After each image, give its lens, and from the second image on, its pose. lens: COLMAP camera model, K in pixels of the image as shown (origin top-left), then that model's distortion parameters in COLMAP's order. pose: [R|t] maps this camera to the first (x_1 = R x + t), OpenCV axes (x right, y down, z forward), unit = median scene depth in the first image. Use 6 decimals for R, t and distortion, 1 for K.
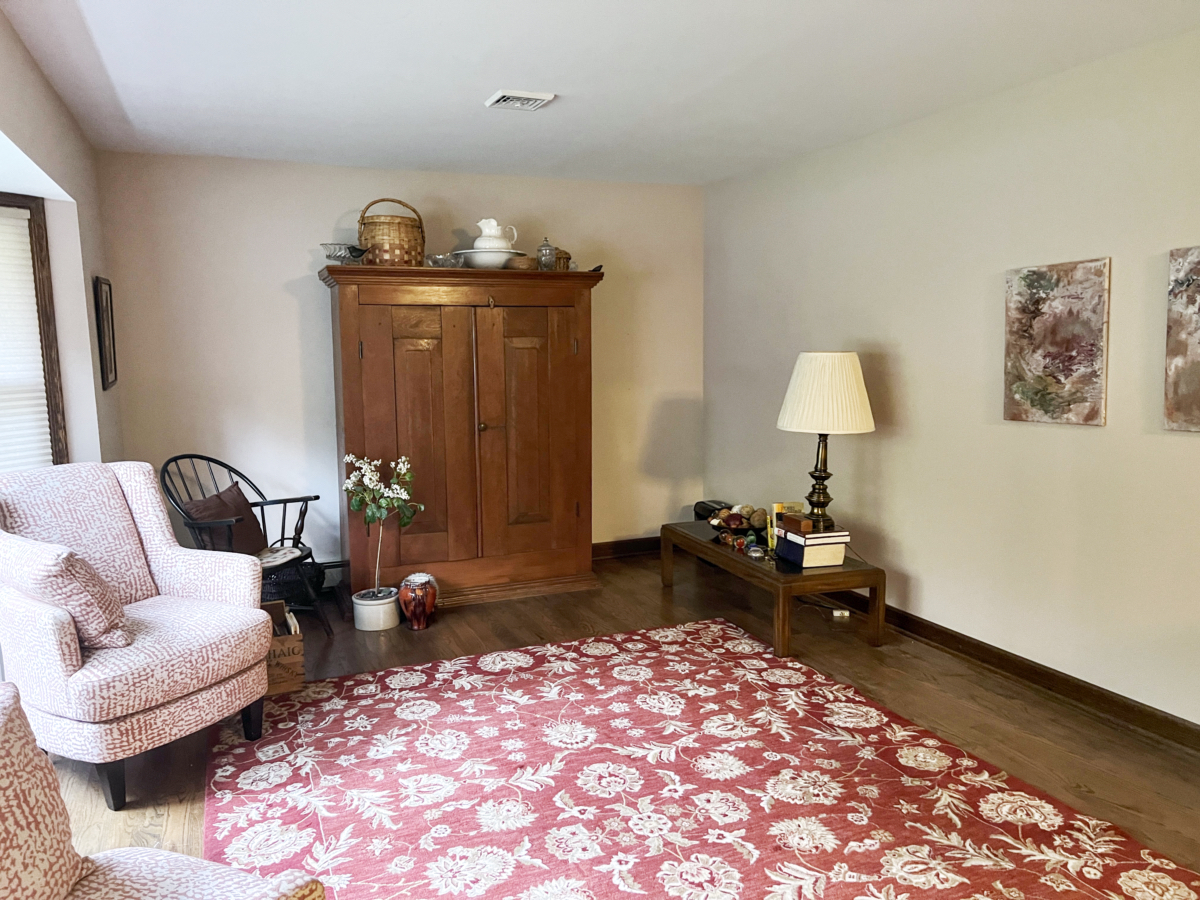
lens RADIAL K [[908.0, 0, 602.0], [0, 908.0, 445.3], [0, 0, 1]] dist [0.035402, -0.018008]
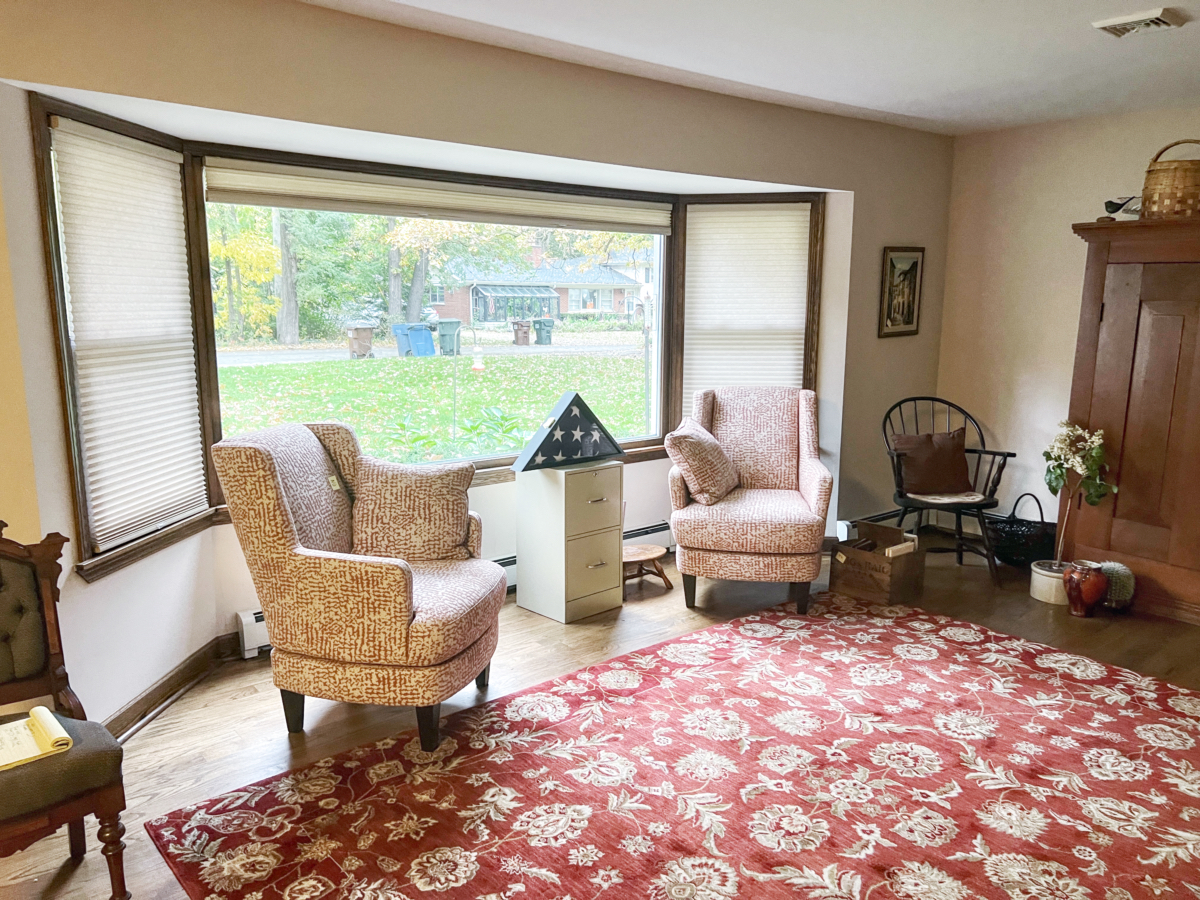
lens RADIAL K [[908.0, 0, 603.0], [0, 908.0, 453.8], [0, 0, 1]] dist [0.035402, -0.018008]
pose [[0.295114, 0.182650, -0.937842, 0.603309], [-0.126263, 0.980405, 0.151207, -0.049235], [0.947083, 0.073791, 0.312393, 0.279150]]
